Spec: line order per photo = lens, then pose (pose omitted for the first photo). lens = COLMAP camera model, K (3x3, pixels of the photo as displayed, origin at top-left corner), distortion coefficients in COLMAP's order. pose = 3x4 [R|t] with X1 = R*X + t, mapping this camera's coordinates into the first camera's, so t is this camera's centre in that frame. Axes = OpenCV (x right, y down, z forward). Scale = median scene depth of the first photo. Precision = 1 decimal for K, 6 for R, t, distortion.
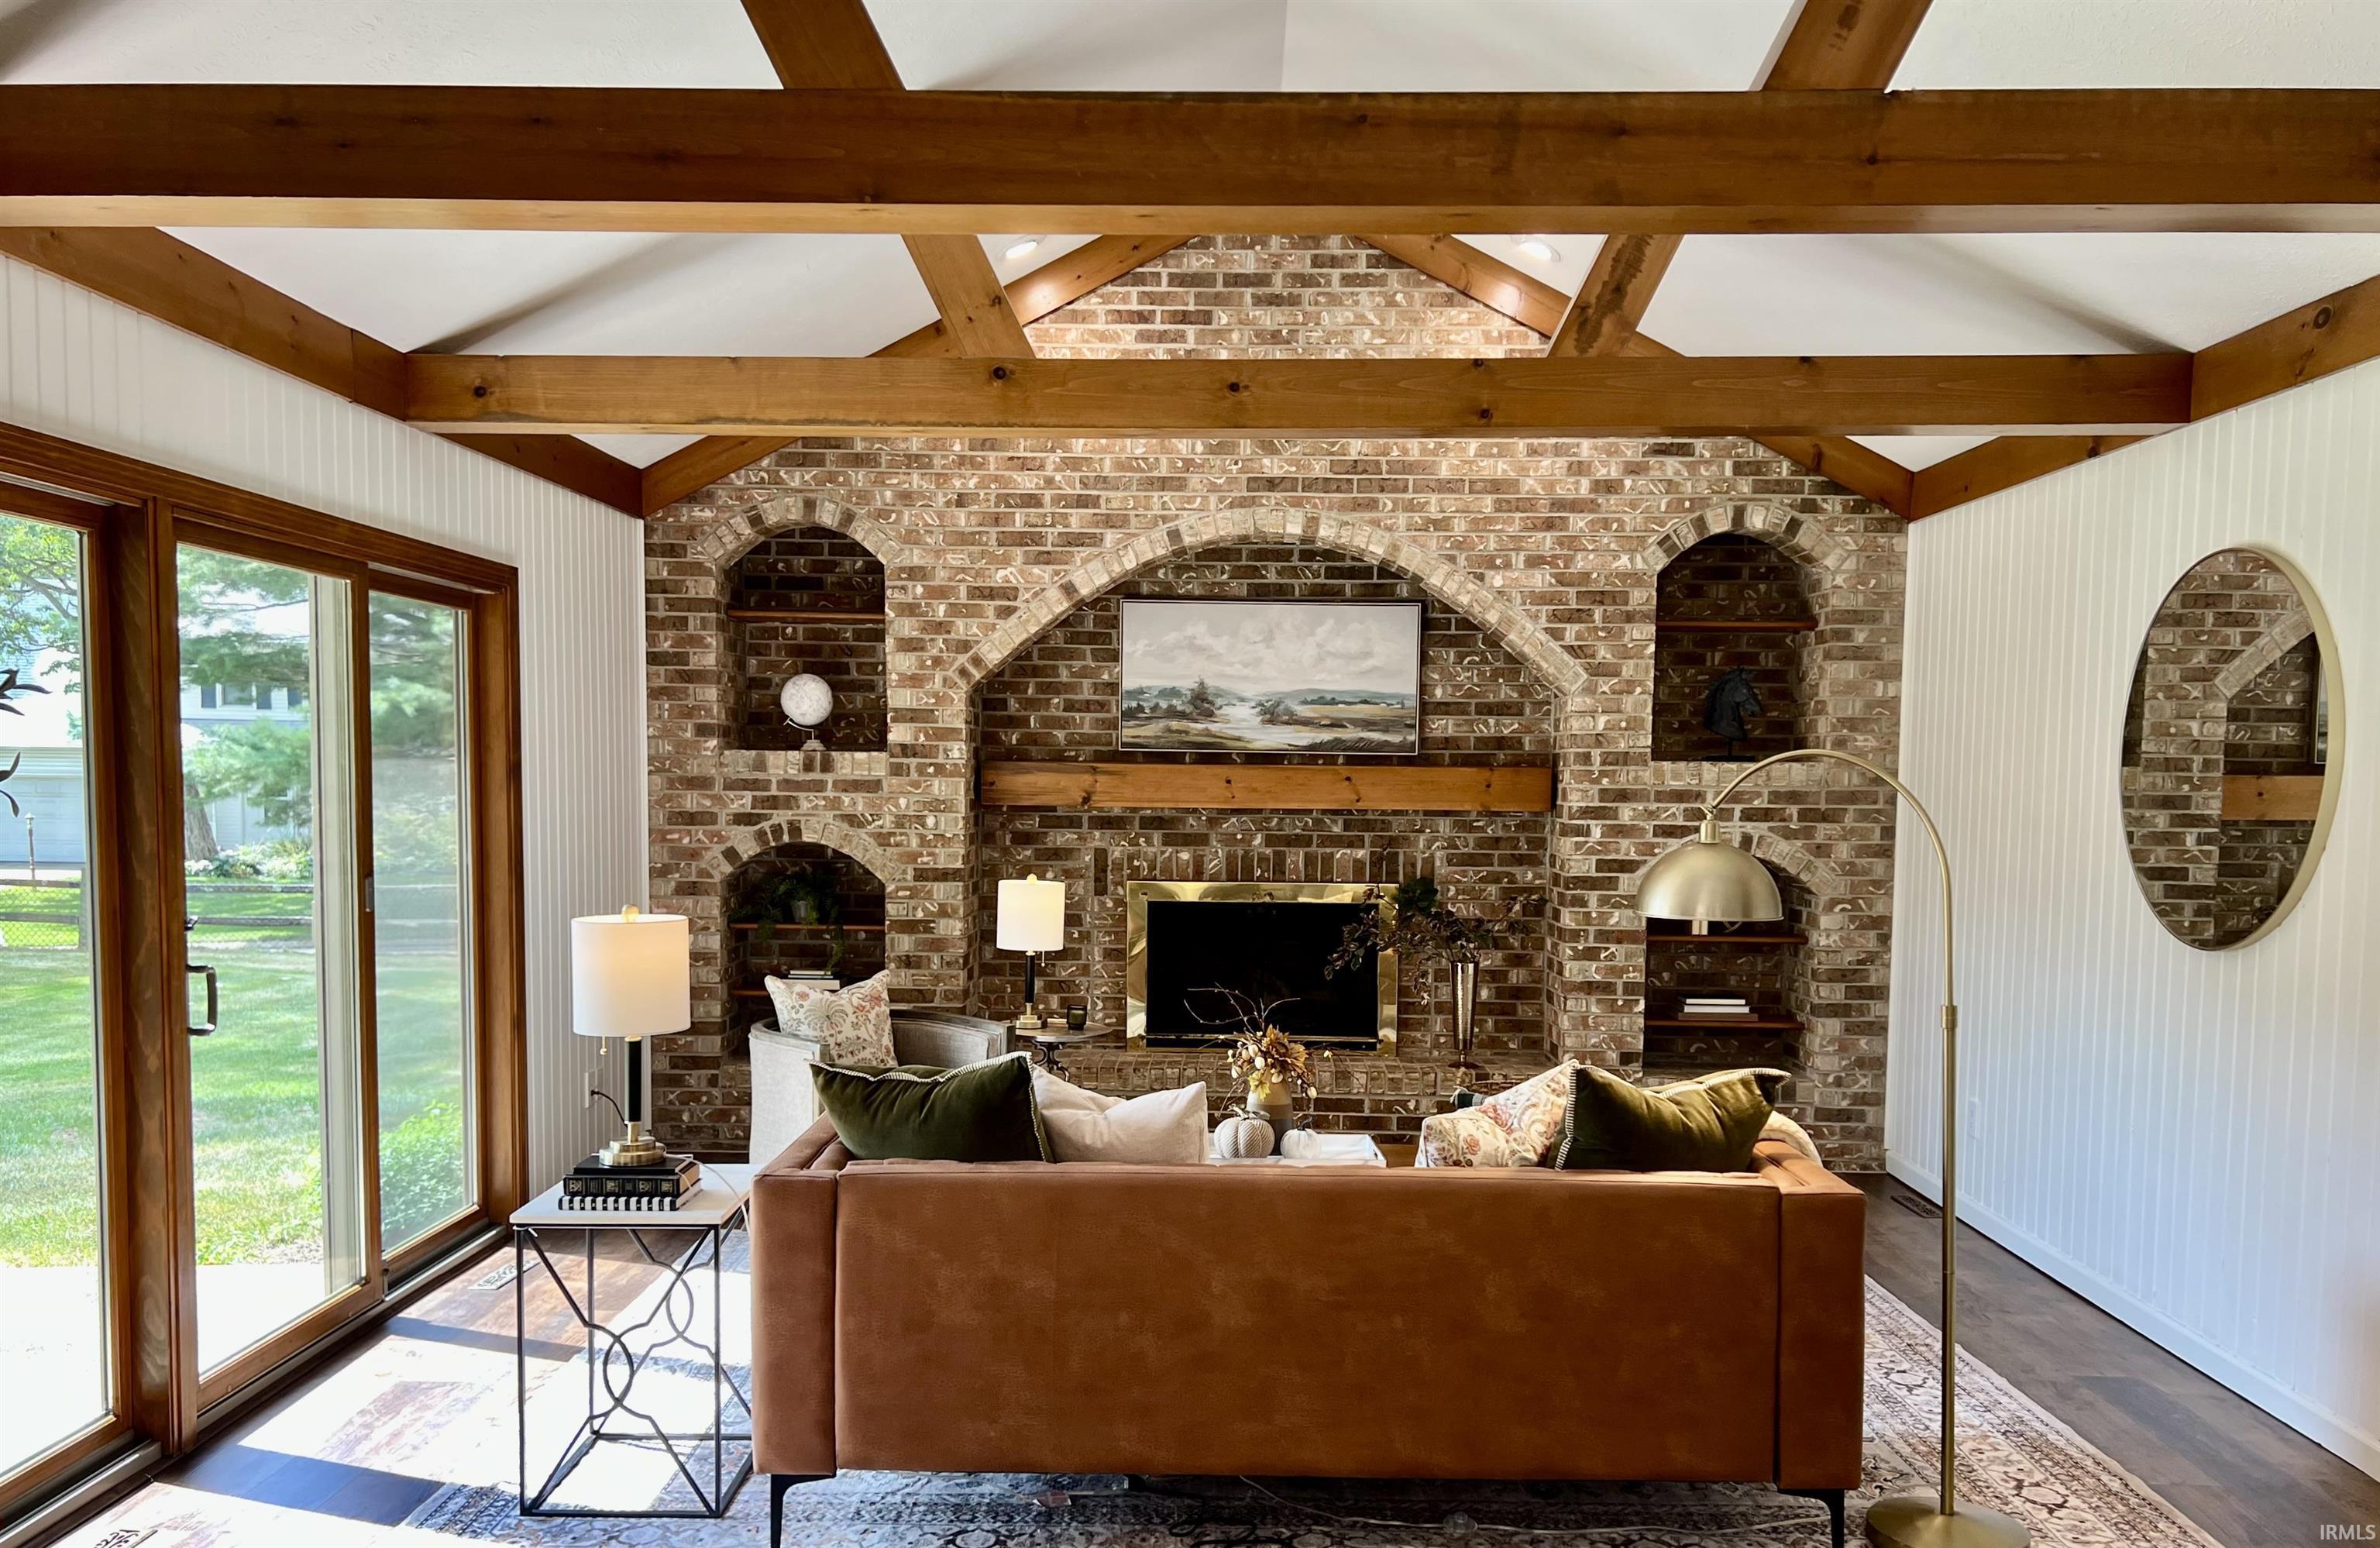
lens RADIAL K [[1823.3, 0, 1189.8], [0, 1823.3, 899.1], [0, 0, 1]] dist [0.126504, -0.227333]
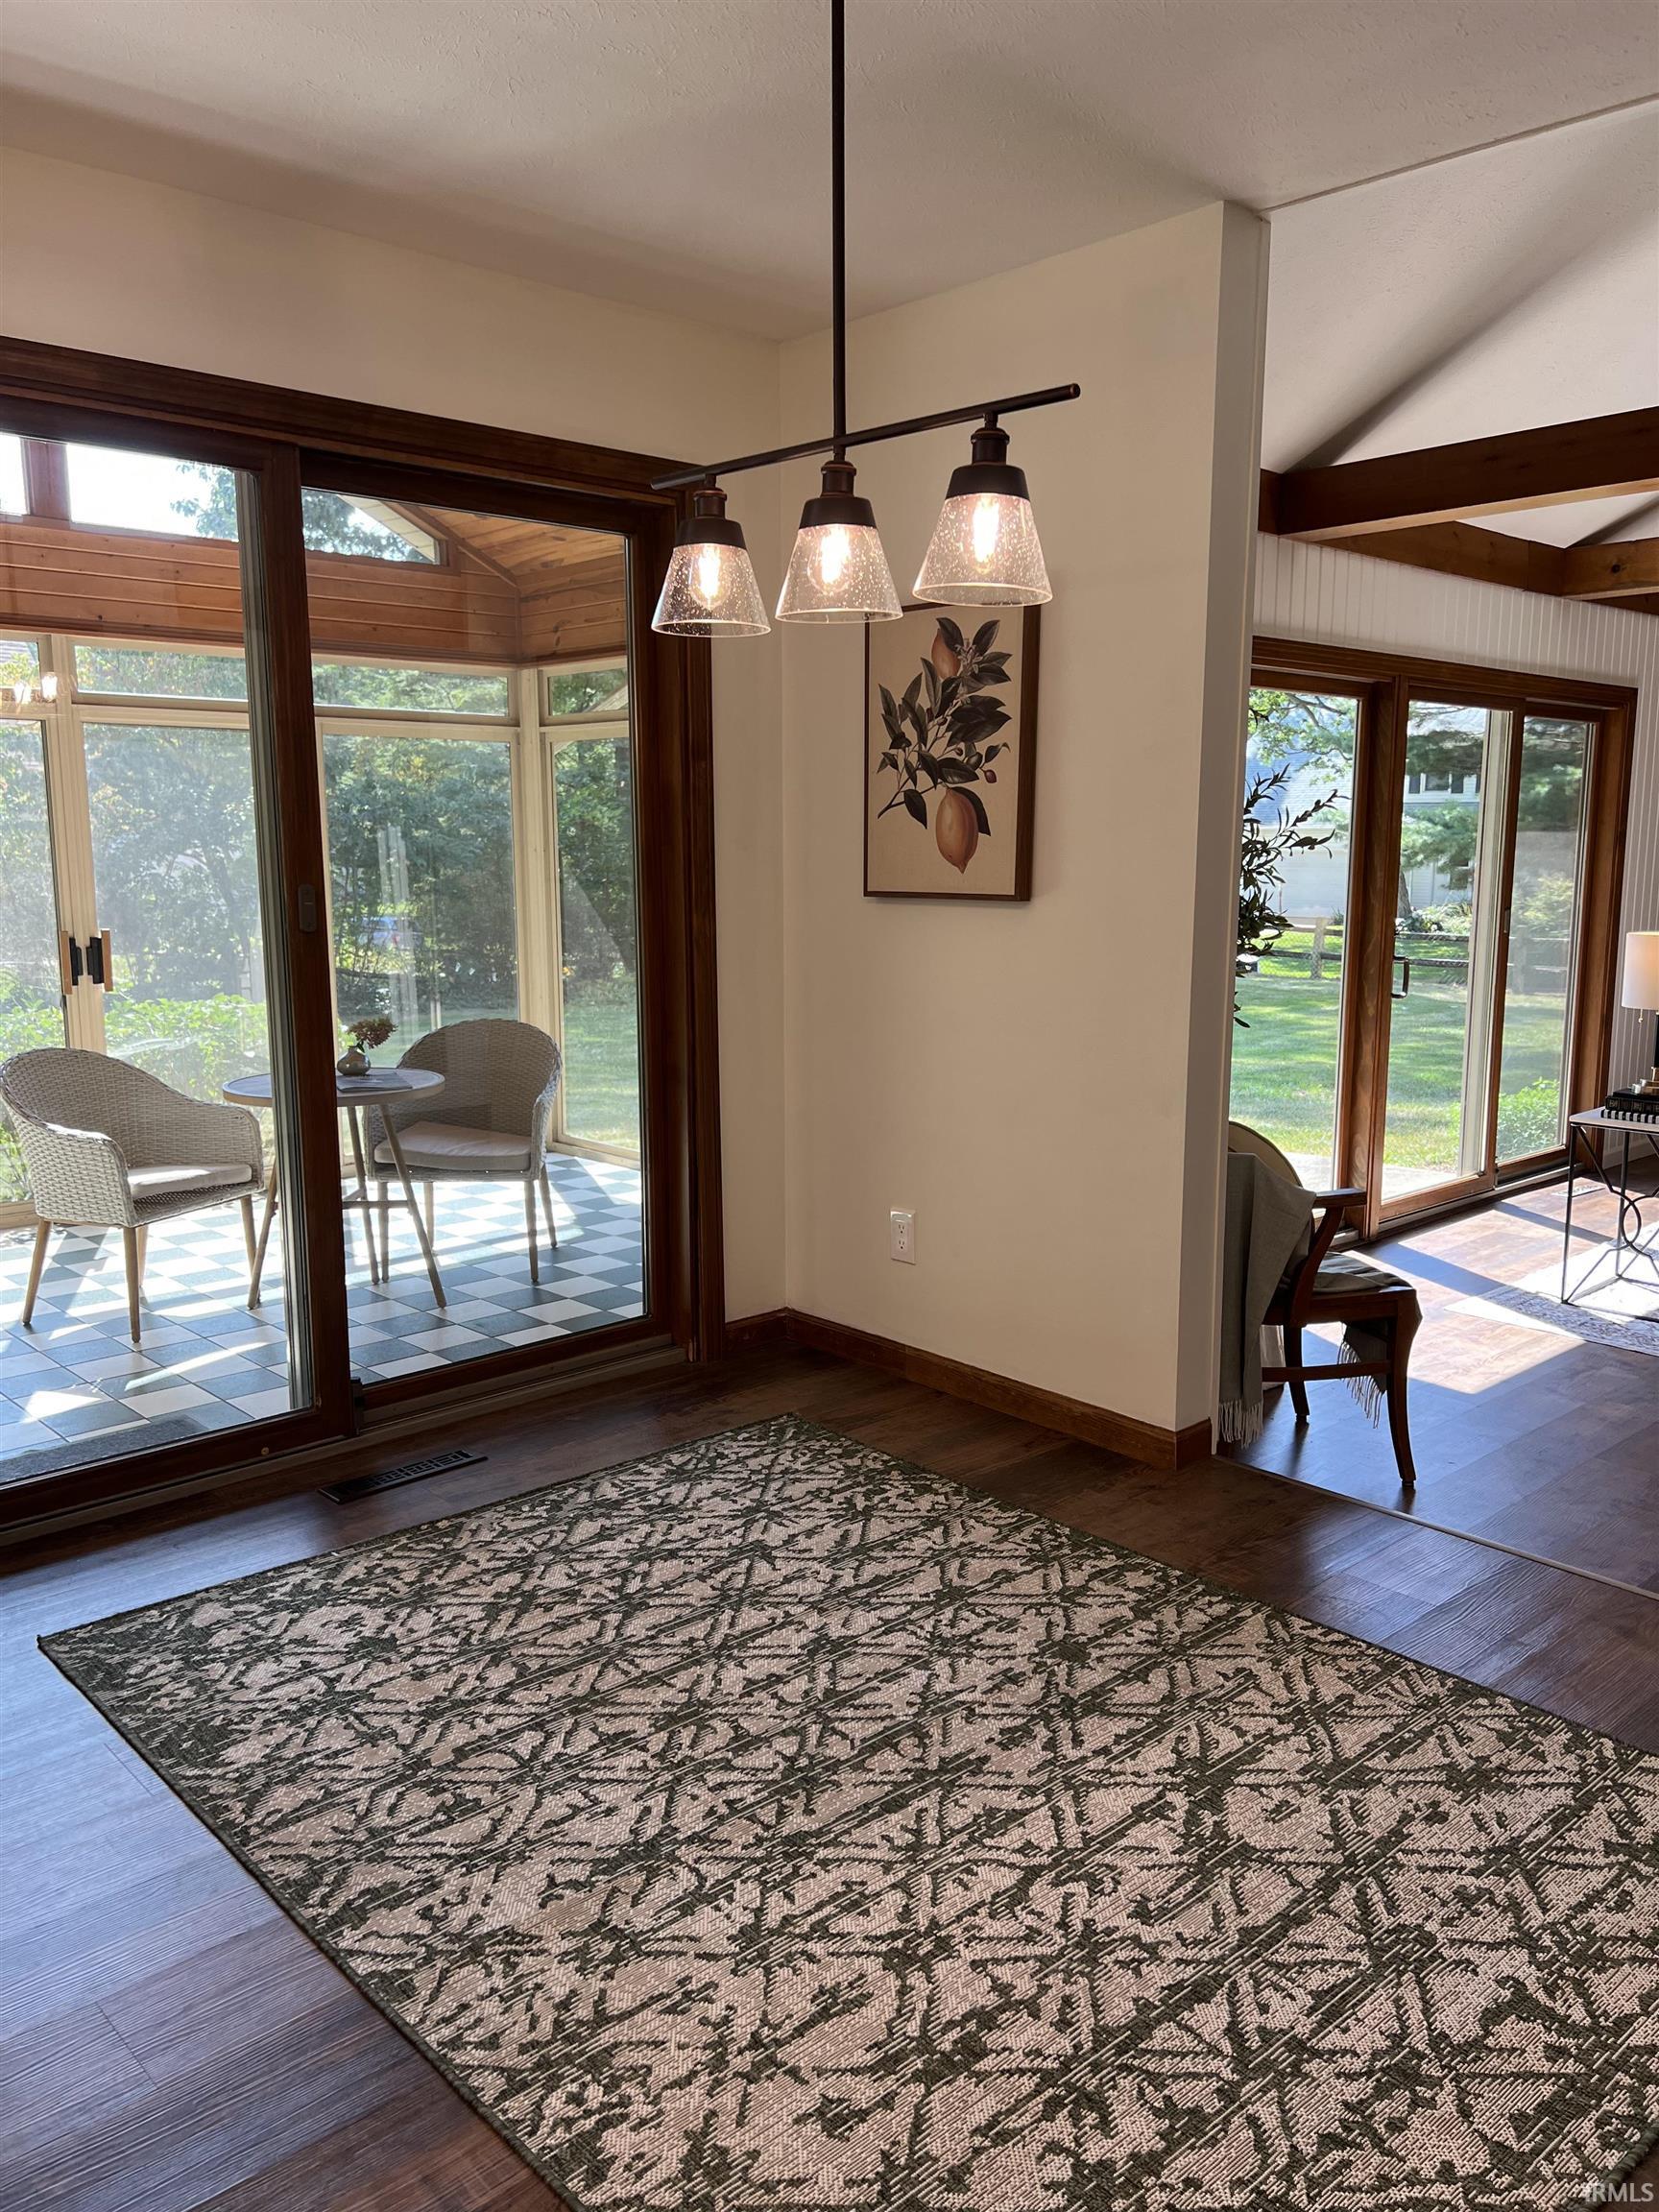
lens RADIAL K [[1662.3, 0, 829.5], [0, 1662.3, 1106.0], [0, 0, 1]] dist [0.058977, -0.076202]
pose [[0.686243, 0.104376, -0.719844, 0.119702], [-0.042307, 0.993703, 0.103752, 0.019224], [0.726141, -0.040744, 0.686338, -0.233380]]
